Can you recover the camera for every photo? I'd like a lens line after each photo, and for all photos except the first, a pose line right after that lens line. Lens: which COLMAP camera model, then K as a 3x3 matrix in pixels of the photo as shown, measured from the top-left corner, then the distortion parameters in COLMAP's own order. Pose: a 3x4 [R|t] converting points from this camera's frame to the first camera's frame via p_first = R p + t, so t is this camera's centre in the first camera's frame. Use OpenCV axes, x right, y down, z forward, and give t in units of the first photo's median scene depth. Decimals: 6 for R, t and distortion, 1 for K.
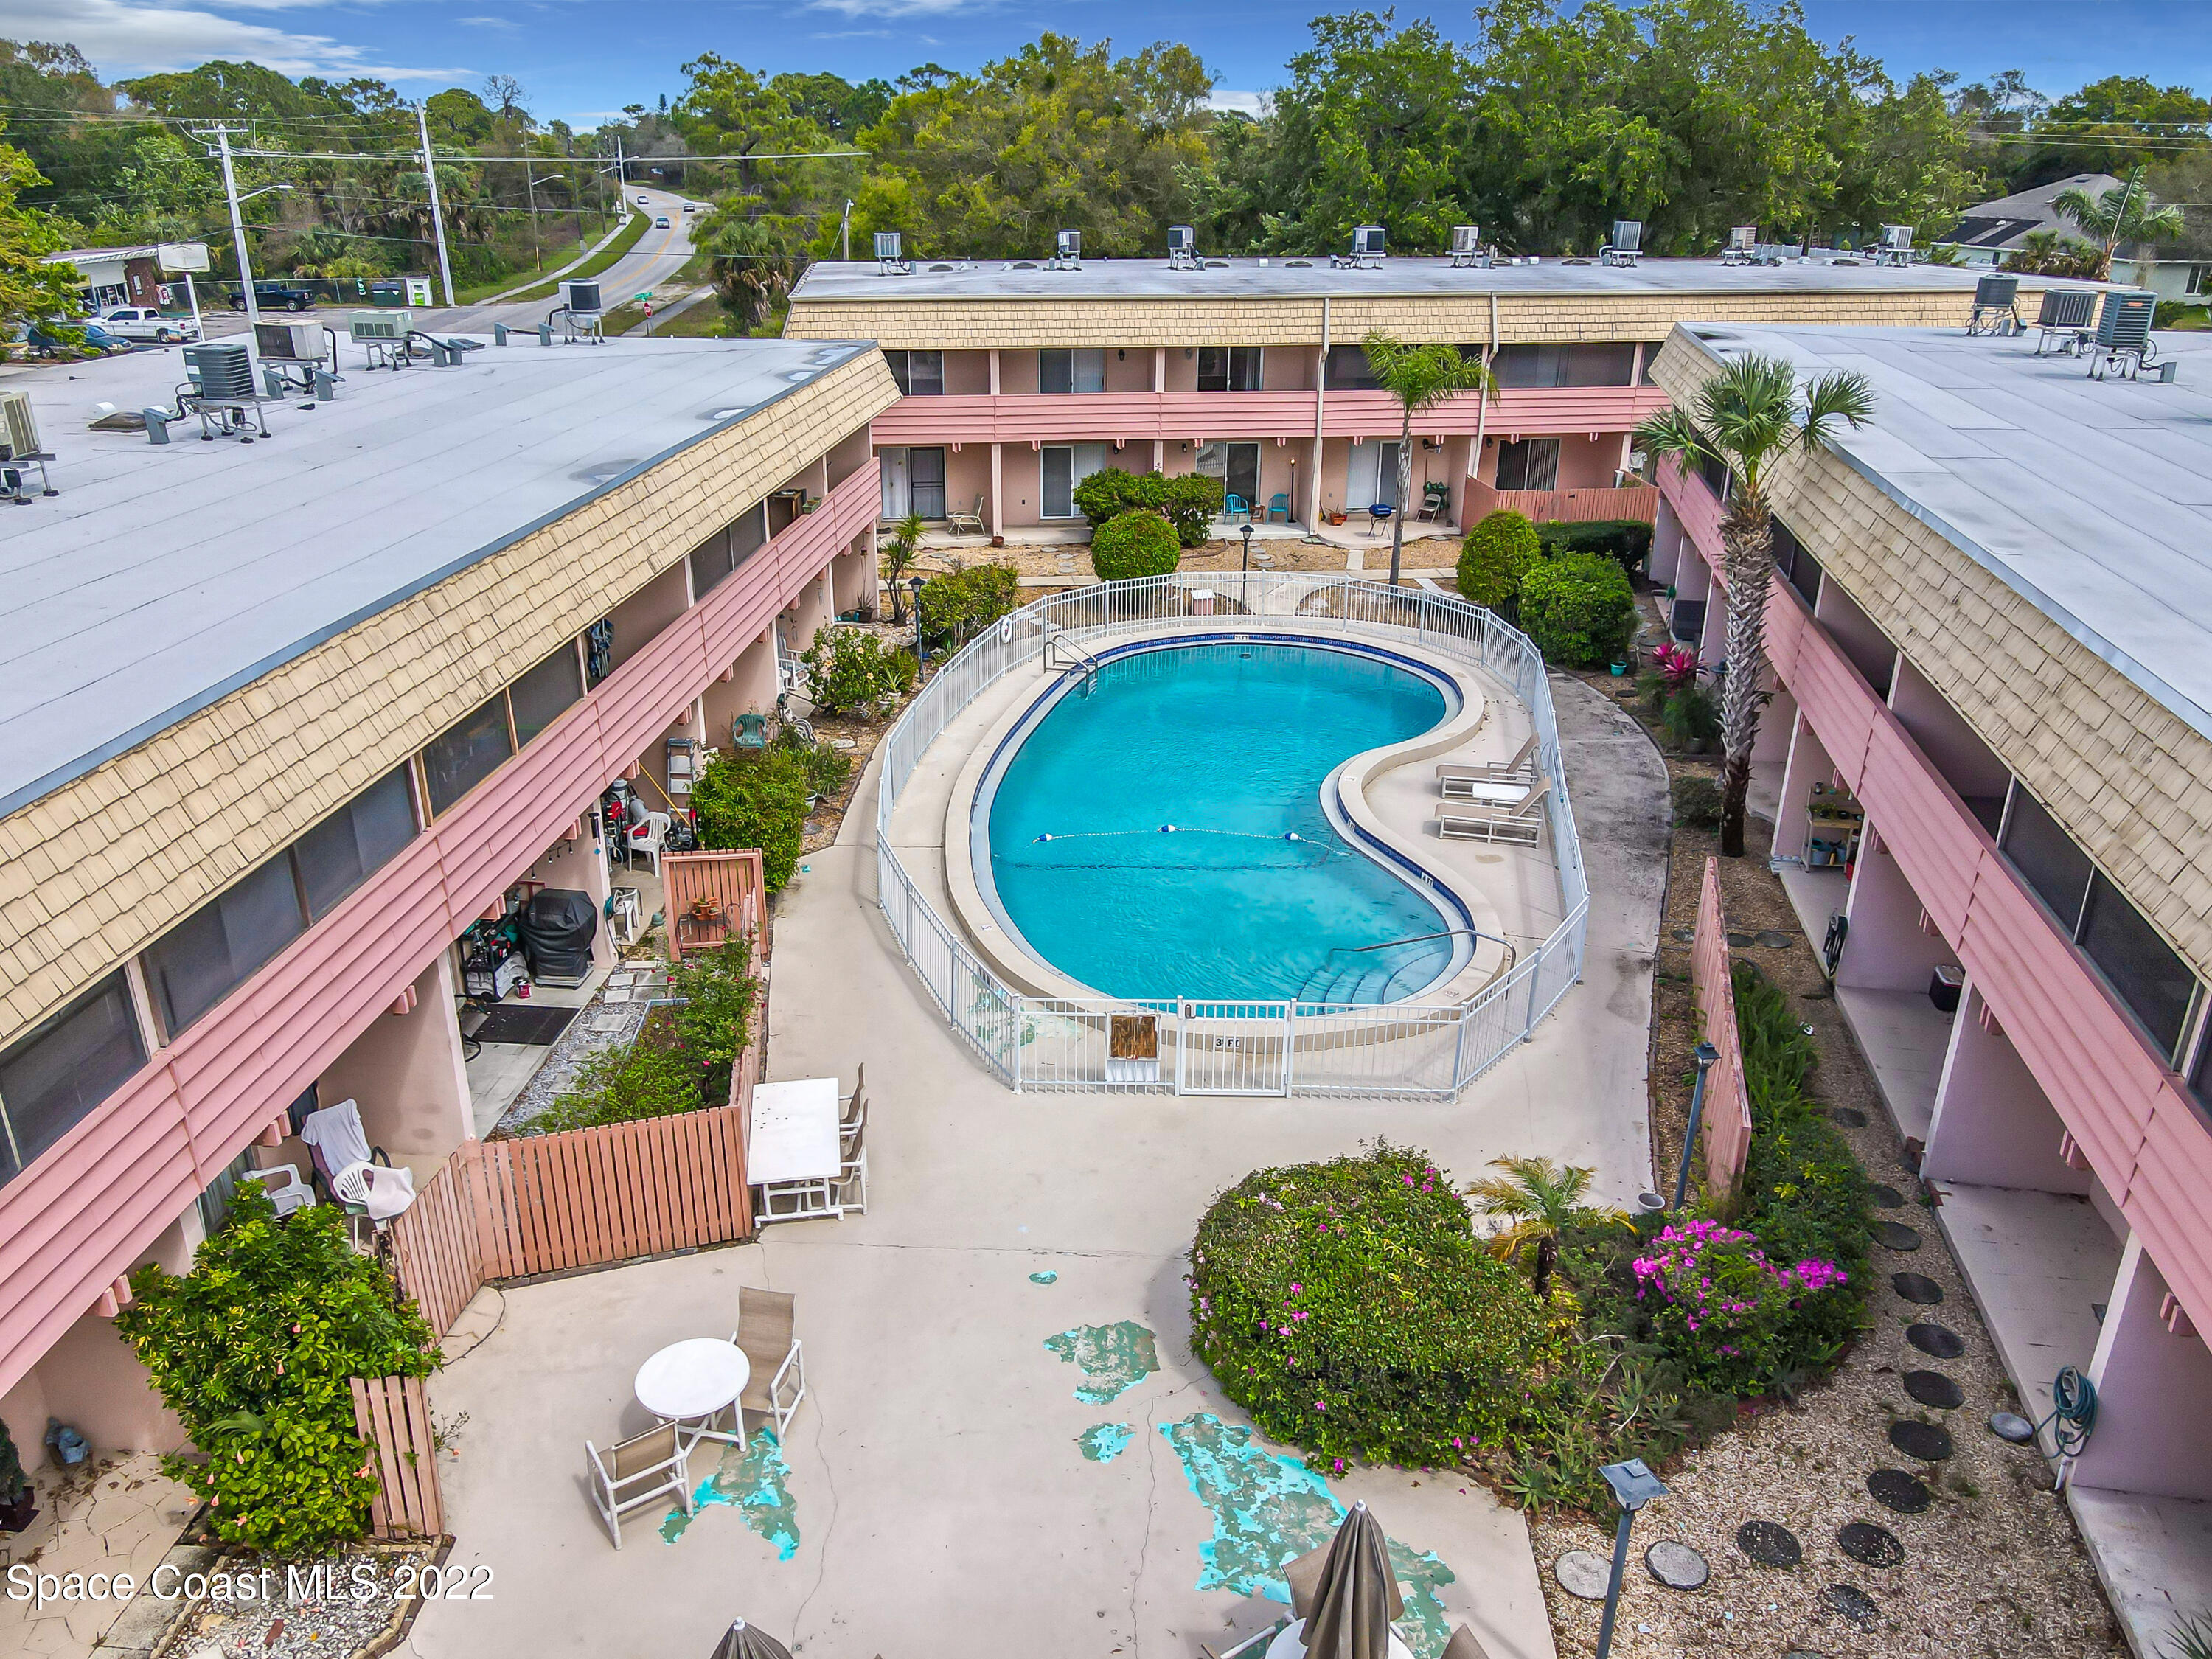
lens RADIAL K [[1603.2, 0, 1102.7], [0, 1603.2, 815.8], [0, 0, 1]] dist [0.003829, 0.012563]
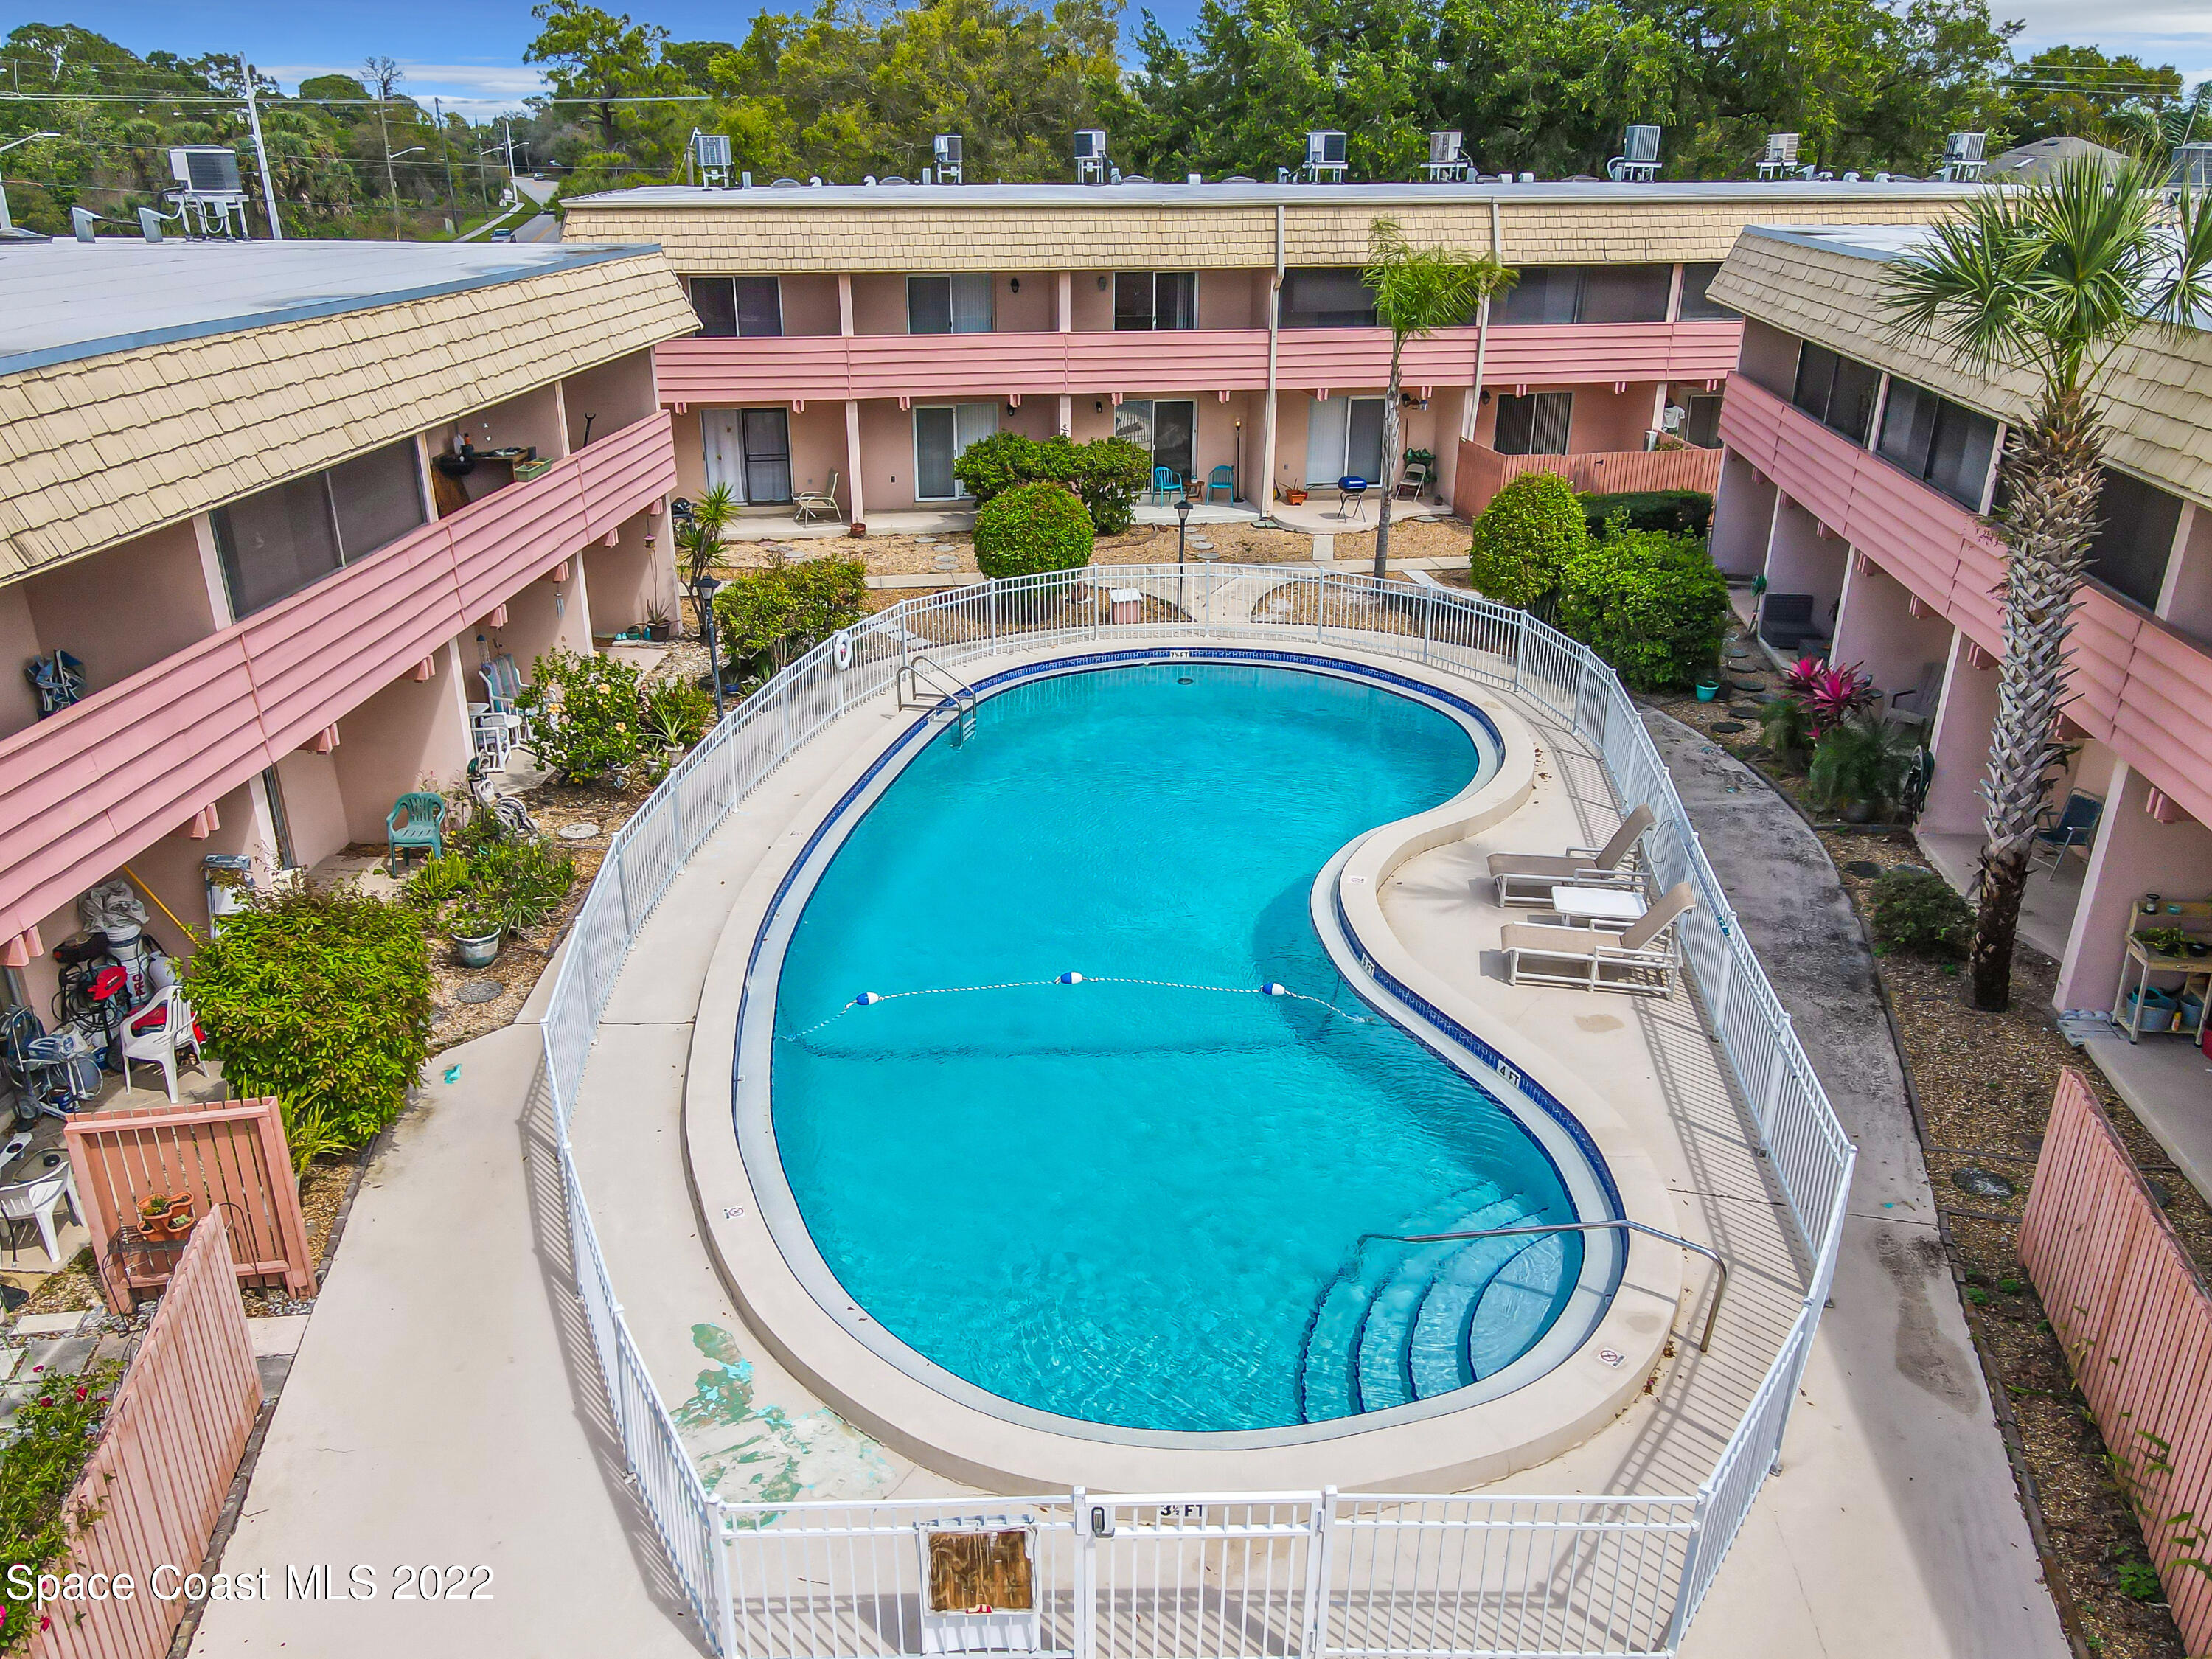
lens RADIAL K [[1603.2, 0, 1102.7], [0, 1603.2, 815.8], [0, 0, 1]] dist [0.003829, 0.012563]
pose [[0.998925, -0.019720, 0.041955, 0.017874], [0.019763, 0.999804, -0.000614, -0.034337], [-0.041934, 0.001443, 0.999119, 0.248135]]
